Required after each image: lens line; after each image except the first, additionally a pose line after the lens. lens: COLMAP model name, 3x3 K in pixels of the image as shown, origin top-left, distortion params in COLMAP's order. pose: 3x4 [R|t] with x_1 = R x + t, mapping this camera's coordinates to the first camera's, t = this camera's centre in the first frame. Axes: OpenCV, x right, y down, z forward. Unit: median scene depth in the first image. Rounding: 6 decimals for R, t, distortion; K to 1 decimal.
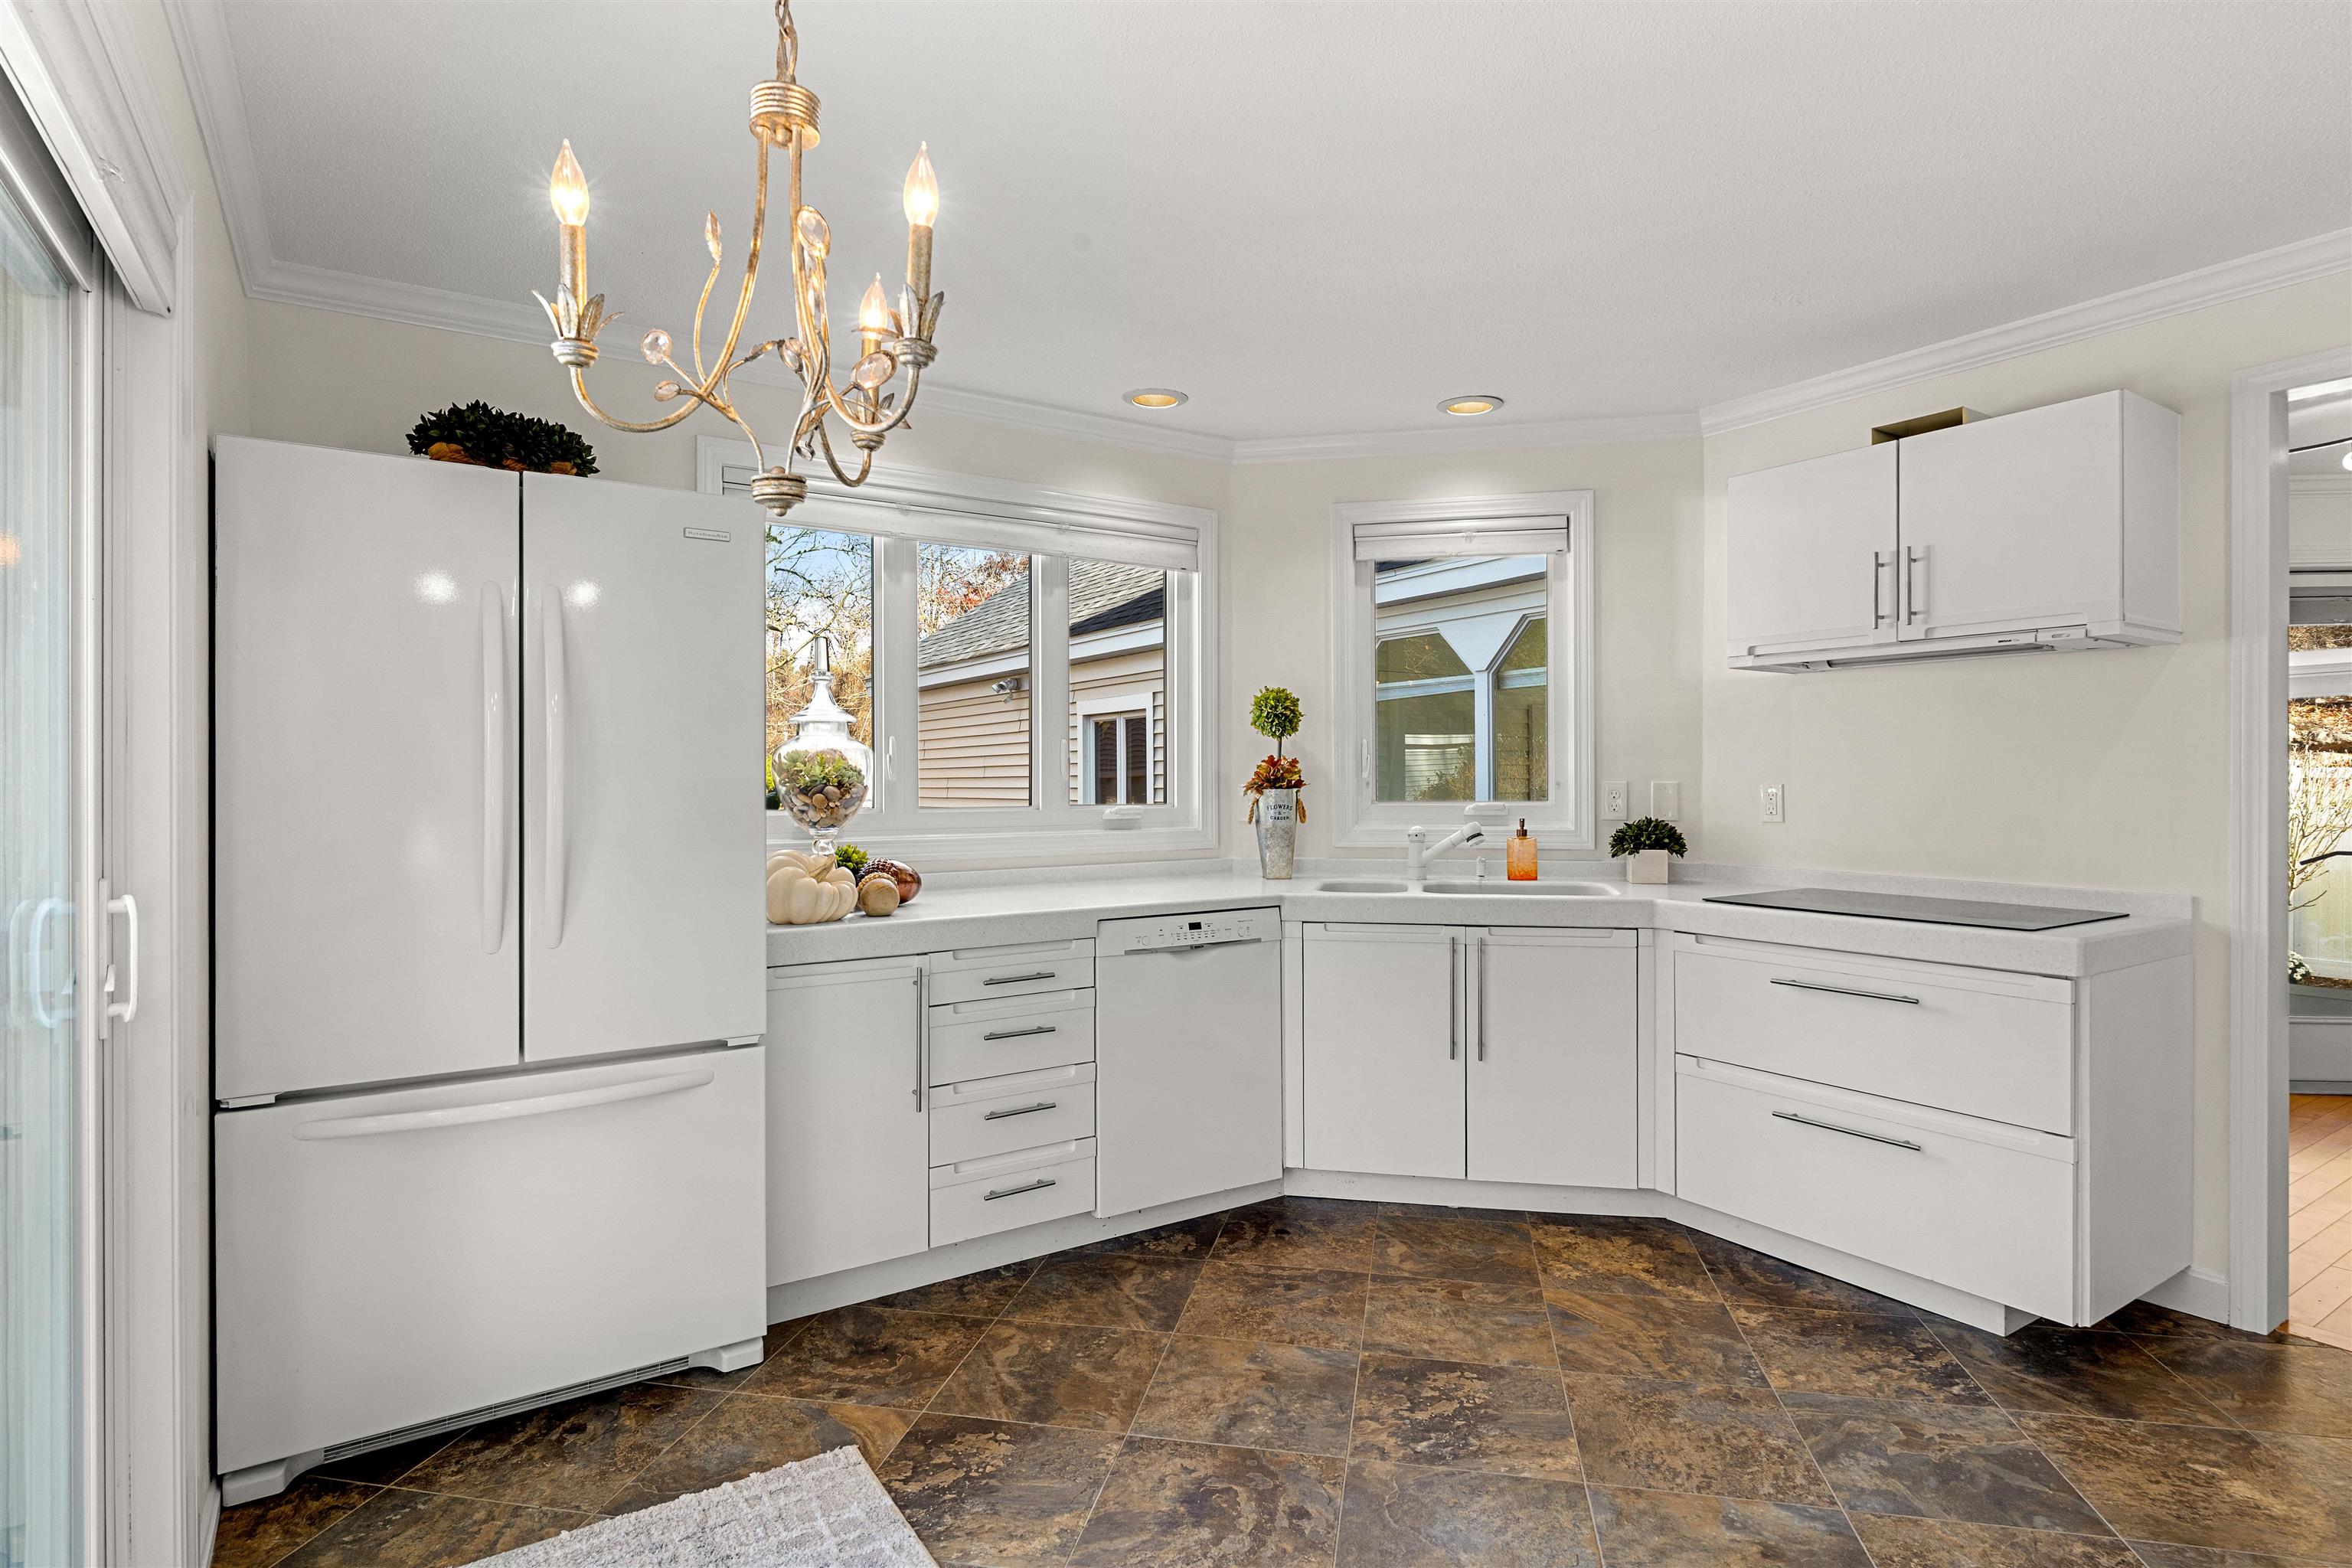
lens RADIAL K [[1206.8, 0, 1172.4], [0, 1206.8, 776.0], [0, 0, 1]] dist [-0.002320, 0.001046]
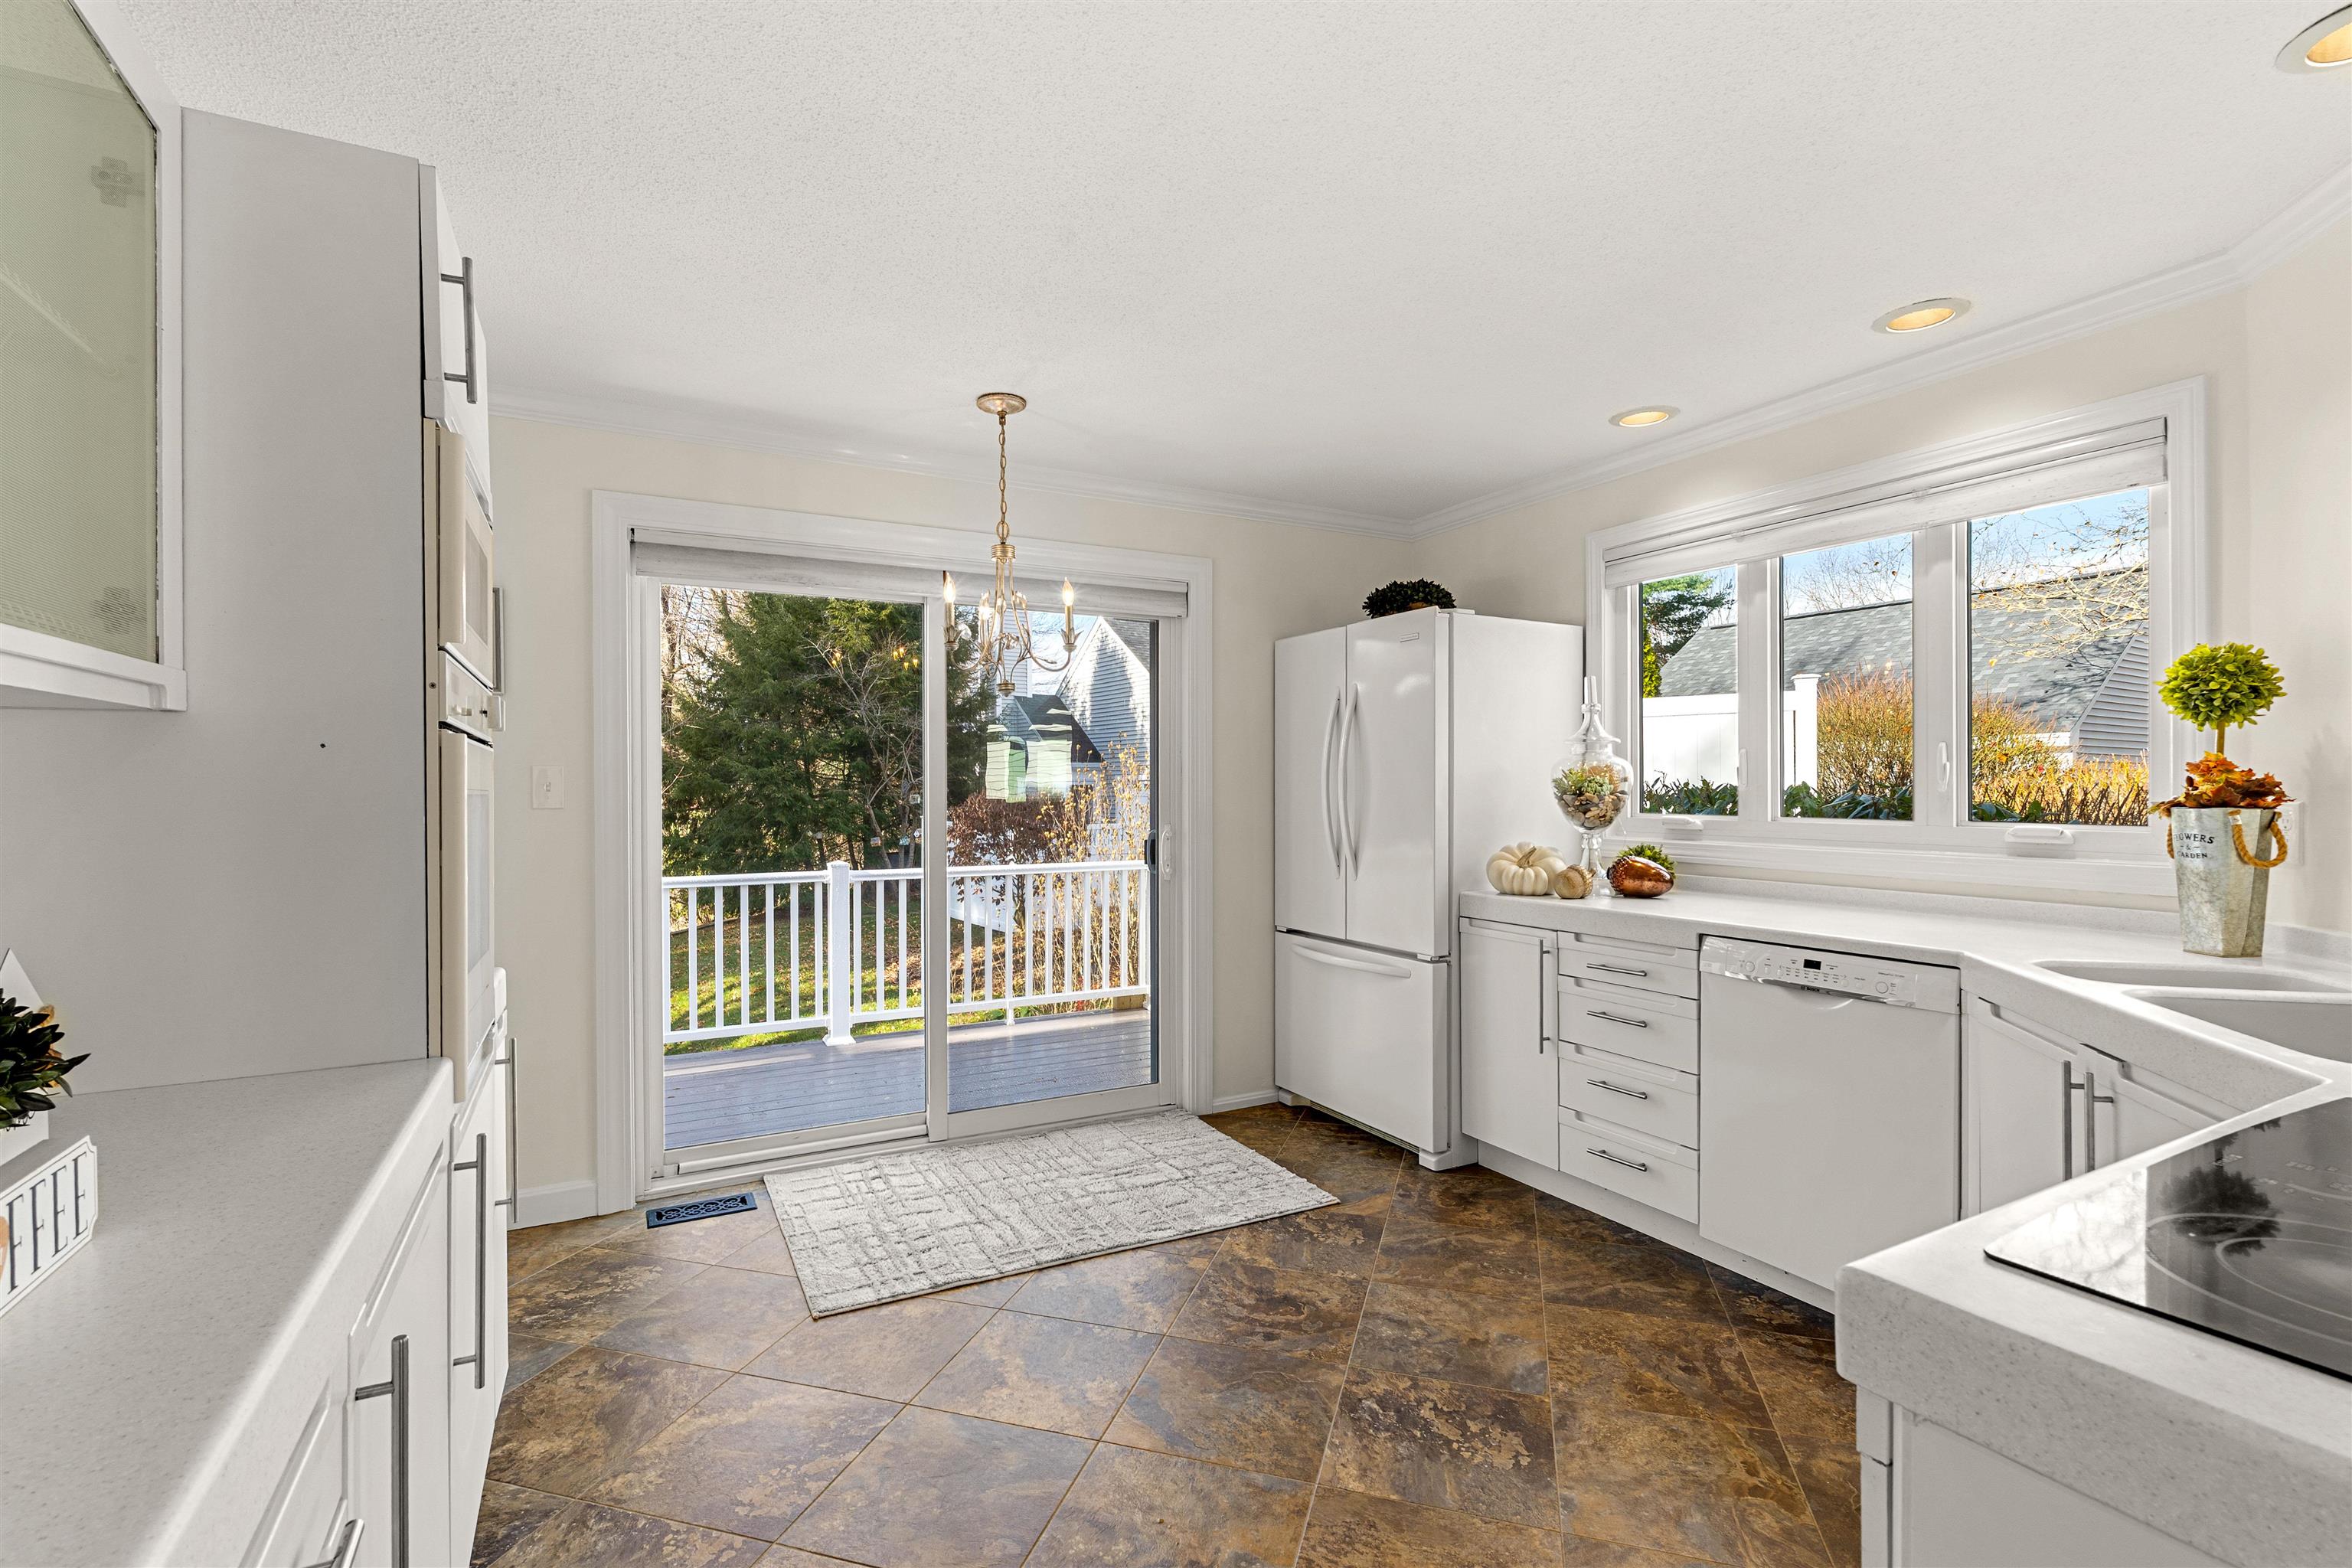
lens RADIAL K [[1038.6, 0, 1161.0], [0, 1038.6, 790.6], [0, 0, 1]] dist [-0.002778, 0.001701]
pose [[-0.086469, 0.008320, -0.996220, 0.978270], [0.002828, 0.999963, 0.008106, -0.007138], [0.996250, -0.002116, -0.086490, 0.756136]]
